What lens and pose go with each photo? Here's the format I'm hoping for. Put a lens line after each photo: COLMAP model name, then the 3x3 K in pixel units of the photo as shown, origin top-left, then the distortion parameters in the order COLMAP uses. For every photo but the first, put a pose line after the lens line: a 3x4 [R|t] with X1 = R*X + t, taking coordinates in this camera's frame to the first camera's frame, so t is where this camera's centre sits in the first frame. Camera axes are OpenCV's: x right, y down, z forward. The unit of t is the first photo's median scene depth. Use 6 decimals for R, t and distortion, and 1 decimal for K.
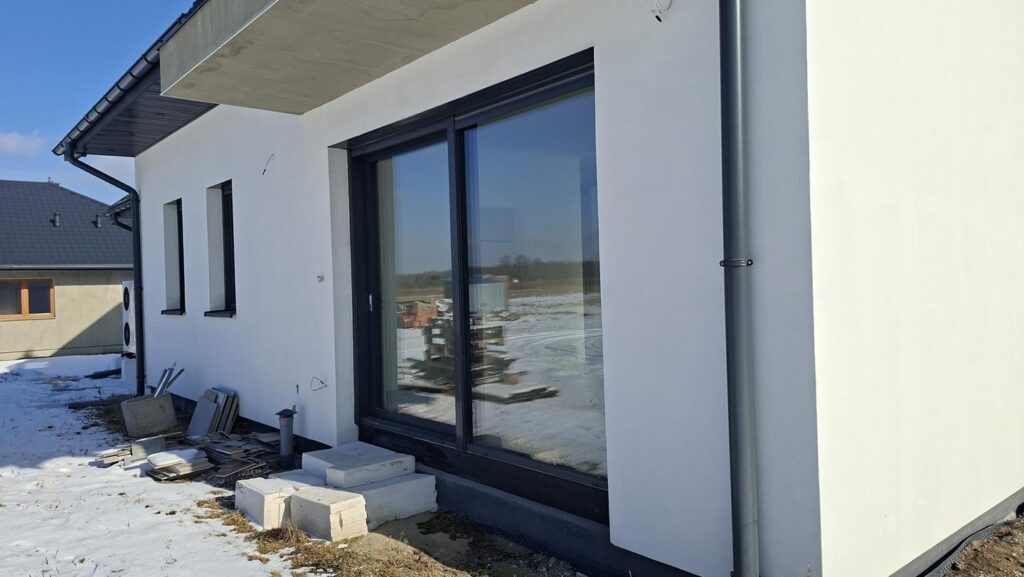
lens RADIAL K [[702.6, 0, 512.0], [0, 702.6, 288.5], [0, 0, 1]] dist [0.072063, -0.150781]
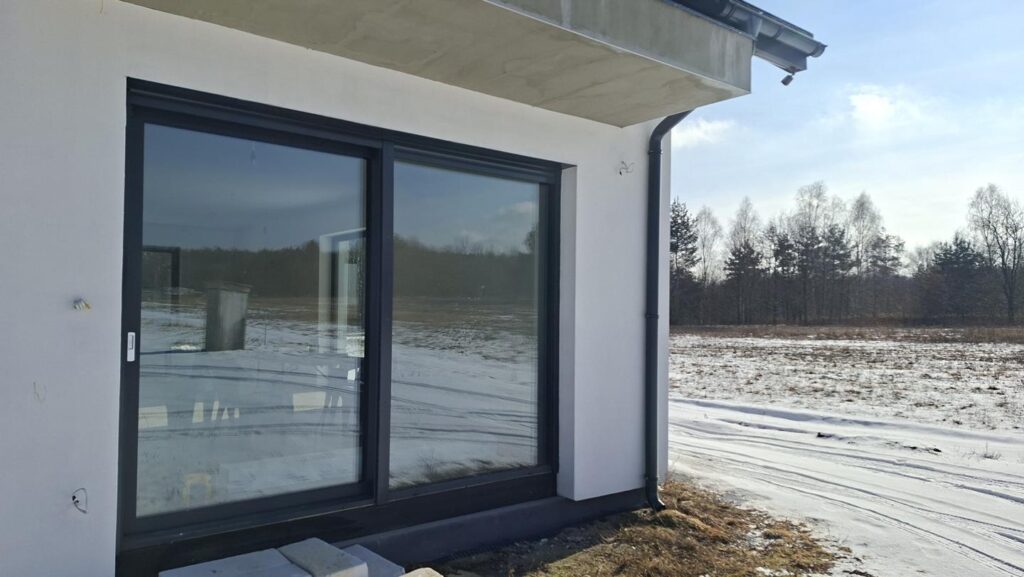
lens RADIAL K [[724.1, 0, 511.6], [0, 724.1, 296.9], [0, 0, 1]] dist [0.116623, -0.175138]
pose [[0.020025, 0.043851, 0.998837, -1.022026], [-0.011459, 0.998982, -0.043628, 0.003084], [-0.999734, -0.010572, 0.020508, 0.807164]]
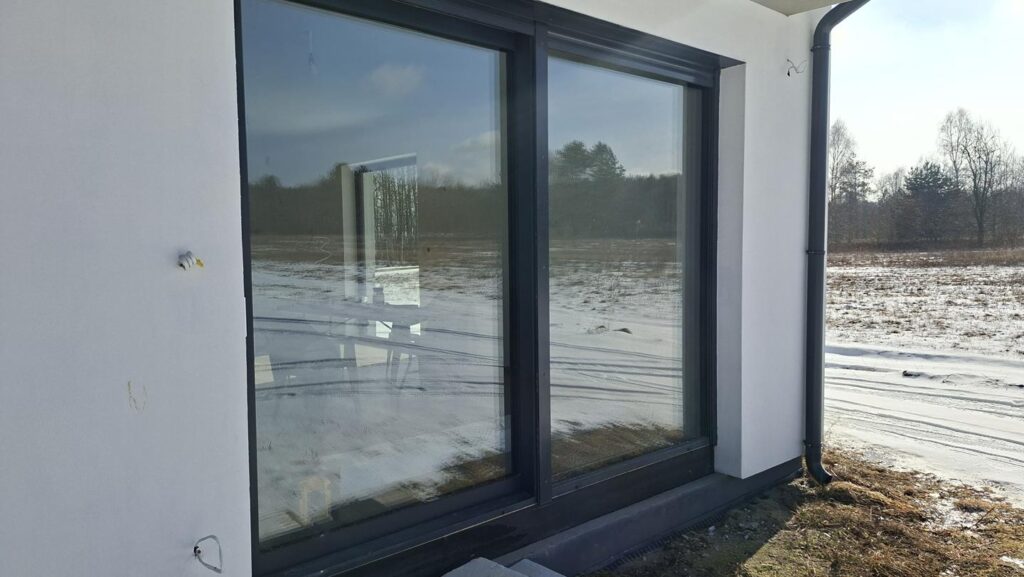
lens RADIAL K [[728.7, 0, 512.0], [0, 728.7, 288.5], [0, 0, 1]] dist [0.001123, -0.003427]
pose [[-0.037494, -0.035584, 0.998663, -0.789557], [0.013490, 0.999257, 0.036112, -0.012175], [-0.999206, 0.014826, -0.036986, 1.048285]]
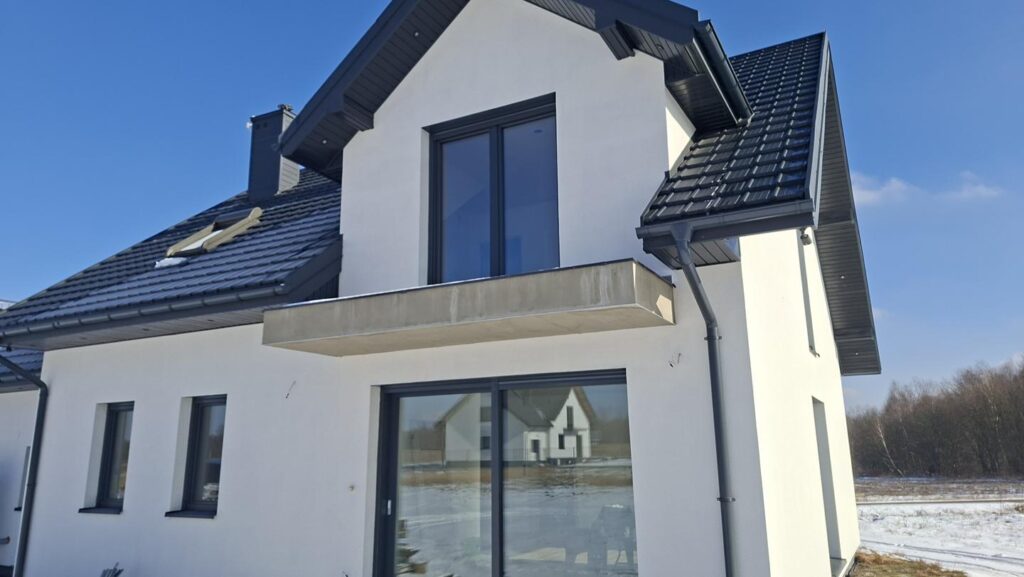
lens RADIAL K [[726.2, 0, 507.1], [0, 726.2, 285.2], [0, 0, 1]] dist [0.118128, -0.181054]
pose [[0.932298, 0.098575, 0.347999, -0.613548], [-0.014278, 0.971425, -0.236919, -0.072073], [-0.361409, 0.215910, 0.907065, -0.463859]]
